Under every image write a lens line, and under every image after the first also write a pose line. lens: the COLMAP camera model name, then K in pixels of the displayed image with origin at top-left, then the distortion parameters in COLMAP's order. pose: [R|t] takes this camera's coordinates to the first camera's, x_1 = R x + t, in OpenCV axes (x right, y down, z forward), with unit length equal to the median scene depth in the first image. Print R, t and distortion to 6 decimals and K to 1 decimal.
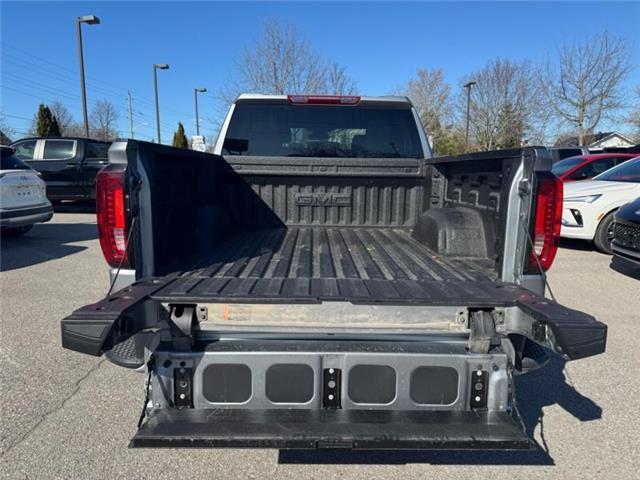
lens RADIAL K [[452.6, 0, 320.4], [0, 452.6, 242.0], [0, 0, 1]] dist [0.037369, -0.045547]
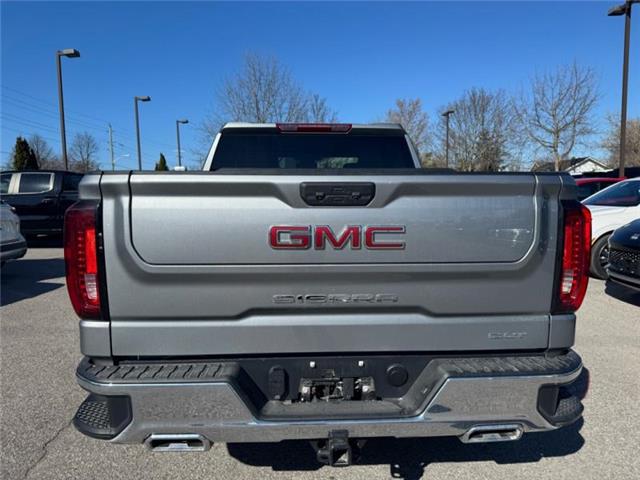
lens RADIAL K [[452.6, 0, 319.5], [0, 452.6, 242.0], [0, 0, 1]] dist [0.037369, -0.045547]
pose [[0.999180, -0.020375, 0.034977, -0.003784], [0.022471, 0.997908, -0.060622, -0.002860], [-0.033668, 0.061359, 0.997548, 0.012104]]
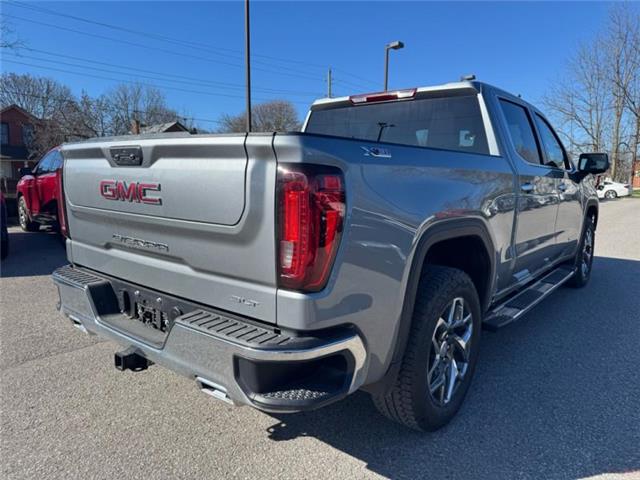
lens RADIAL K [[452.6, 0, 318.7], [0, 452.6, 244.3], [0, 0, 1]] dist [0.037369, -0.045547]
pose [[0.769310, 0.094542, -0.631842, 0.104145], [-0.107235, 0.994068, 0.018177, -0.003208], [0.629812, 0.053772, 0.774884, 0.043026]]
